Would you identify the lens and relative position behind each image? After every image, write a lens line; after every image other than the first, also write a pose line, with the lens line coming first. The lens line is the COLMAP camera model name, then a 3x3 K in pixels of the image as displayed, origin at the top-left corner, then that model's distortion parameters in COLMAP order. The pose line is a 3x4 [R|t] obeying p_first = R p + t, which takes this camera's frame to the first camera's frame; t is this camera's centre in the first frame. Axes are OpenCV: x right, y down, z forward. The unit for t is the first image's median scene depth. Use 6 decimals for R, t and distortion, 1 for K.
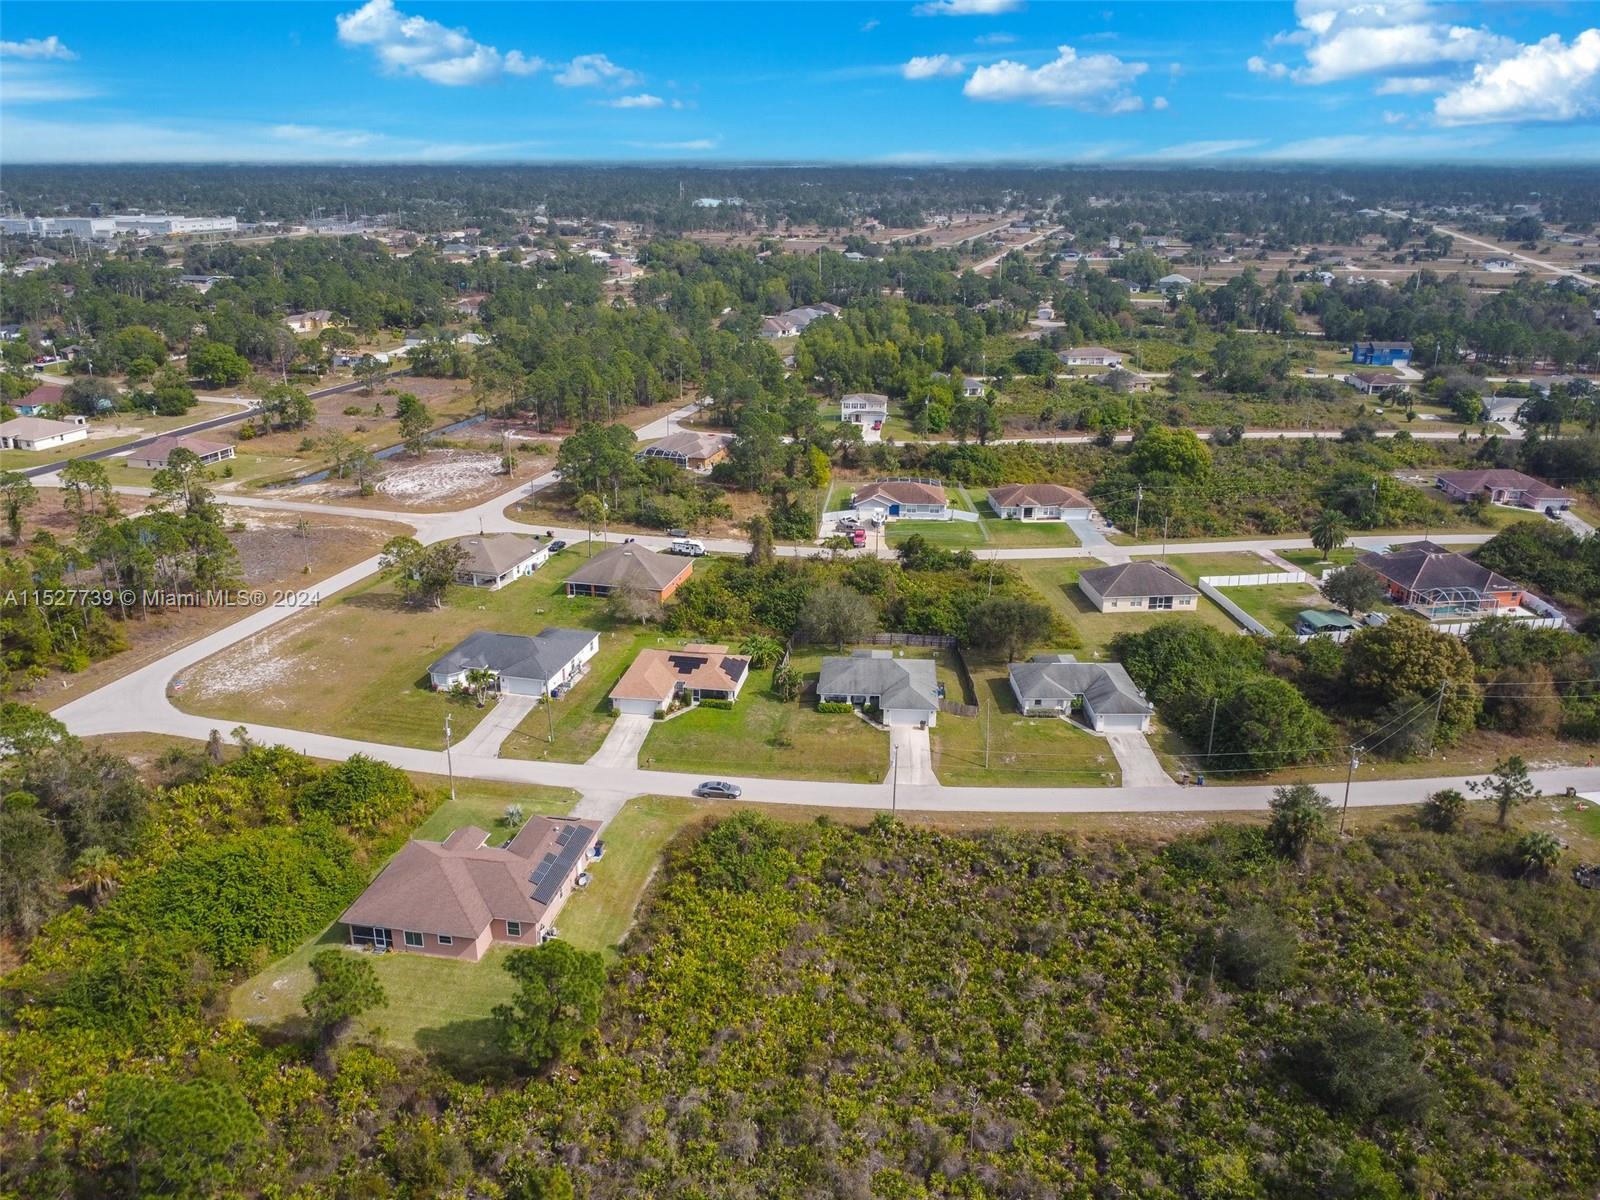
lens RADIAL K [[1242.8, 0, 801.8], [0, 1242.8, 570.2], [0, 0, 1]] dist [0.004456, -0.001093]
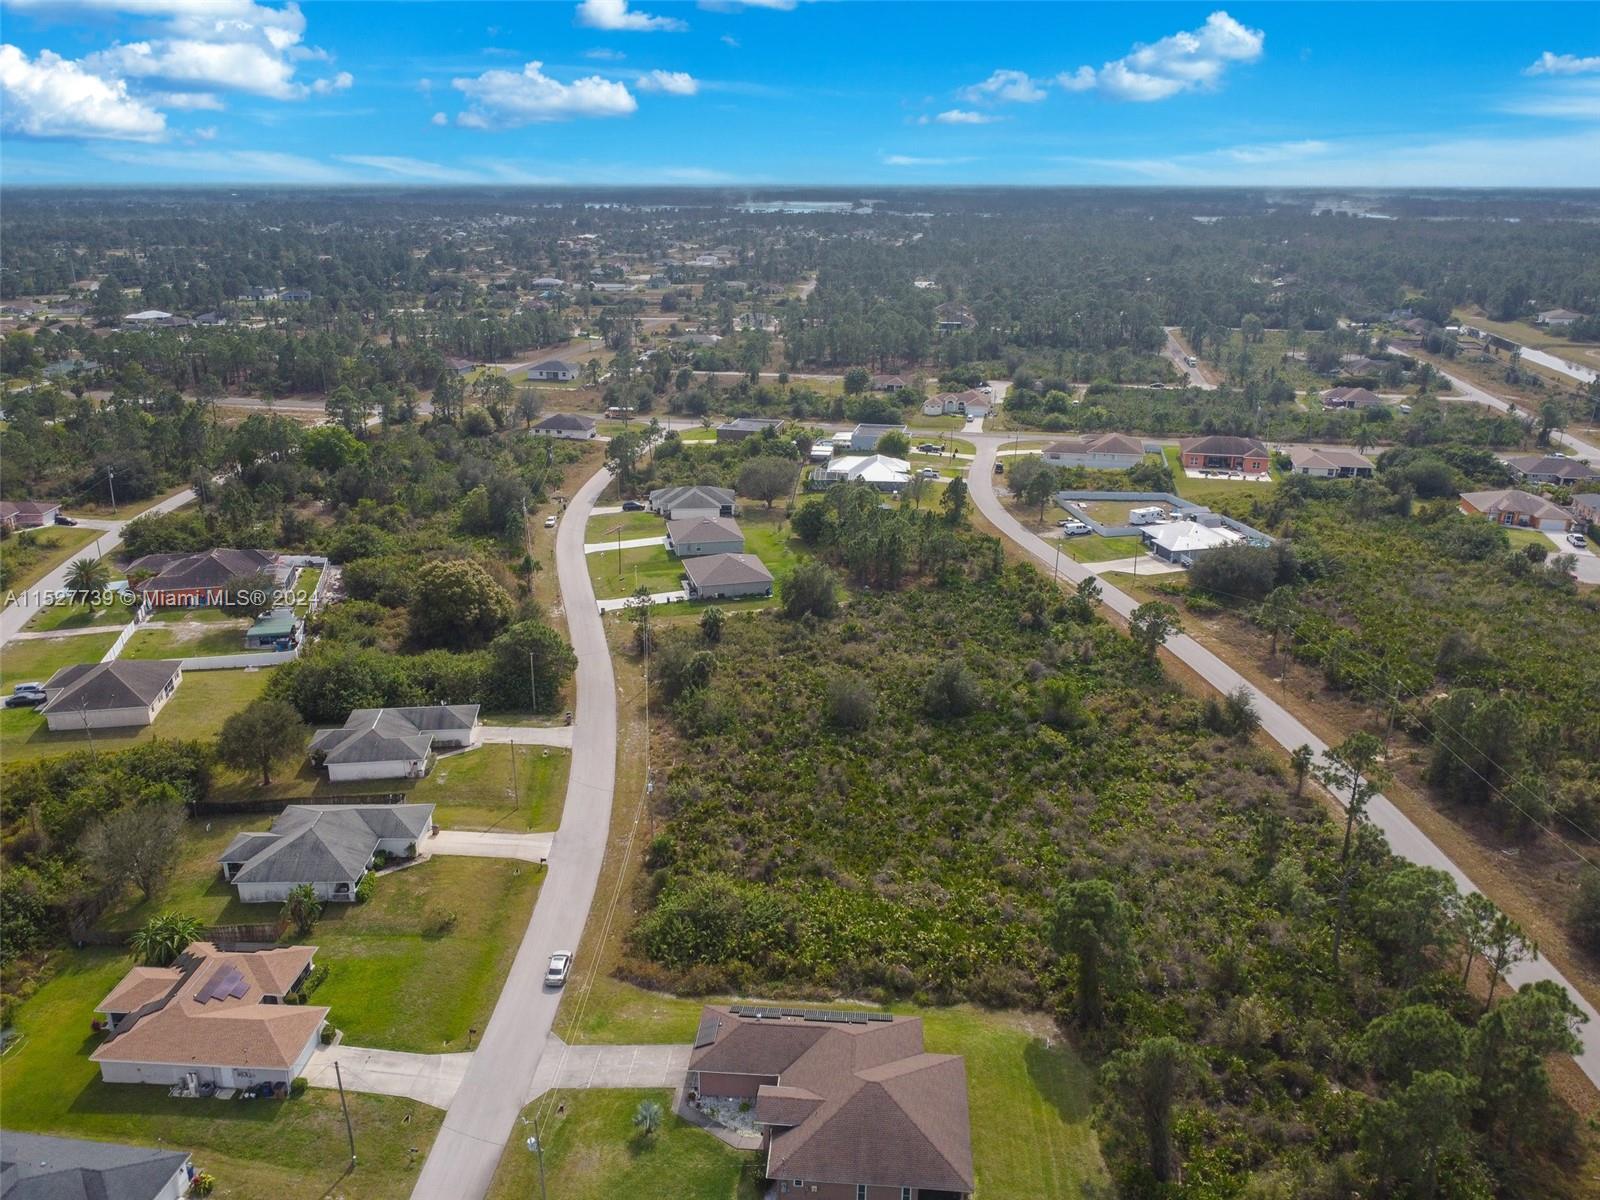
lens RADIAL K [[1215.7, 0, 800.0], [0, 1215.7, 600.0], [0, 0, 1]] dist [-0.003406, -0.007583]
pose [[-0.106464, -0.326695, 0.939114, -0.708174], [0.312585, 0.885600, 0.343516, -0.240517], [-0.943905, 0.330125, 0.007835, 0.733882]]
